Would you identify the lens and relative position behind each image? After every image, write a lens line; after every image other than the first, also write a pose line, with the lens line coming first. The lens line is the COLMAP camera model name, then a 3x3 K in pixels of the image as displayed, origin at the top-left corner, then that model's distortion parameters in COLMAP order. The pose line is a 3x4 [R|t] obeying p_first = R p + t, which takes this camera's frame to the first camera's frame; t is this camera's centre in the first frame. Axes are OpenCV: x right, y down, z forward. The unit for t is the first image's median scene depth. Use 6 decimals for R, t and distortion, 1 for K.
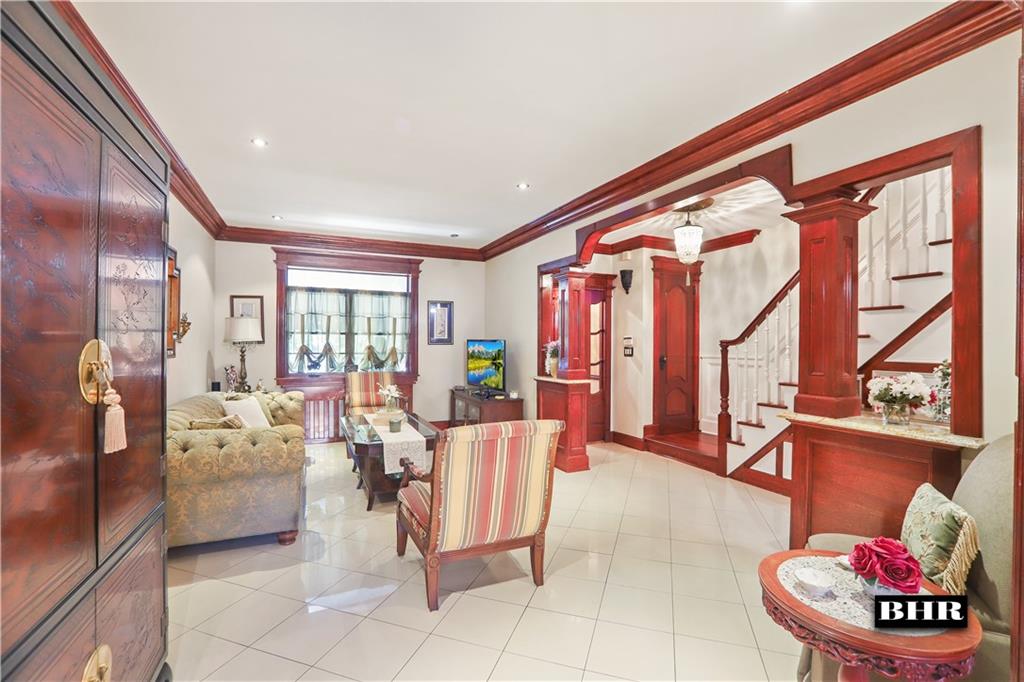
lens RADIAL K [[444.1, 0, 518.1], [0, 444.1, 339.8], [0, 0, 1]] dist [-0.026338, 0.006354]
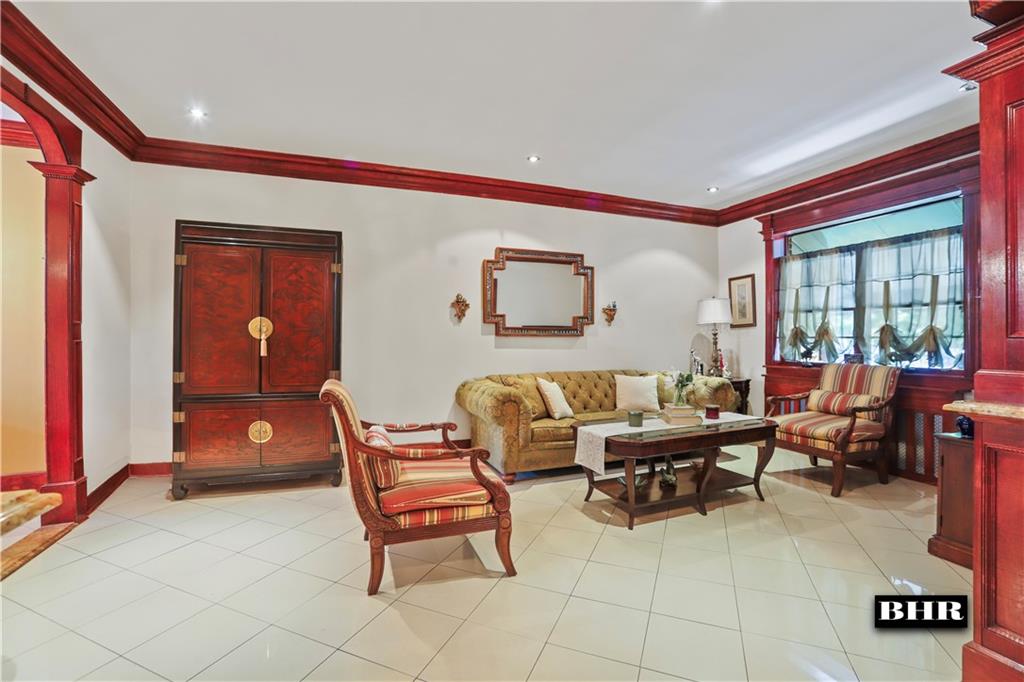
lens RADIAL K [[444.1, 0, 516.8], [0, 444.1, 345.5], [0, 0, 1]] dist [-0.026338, 0.006354]
pose [[-0.047016, 0.007013, -0.998869, 0.332690], [0.009648, 0.999932, 0.006566, 0.034721], [0.998848, -0.009328, -0.047081, 0.520768]]
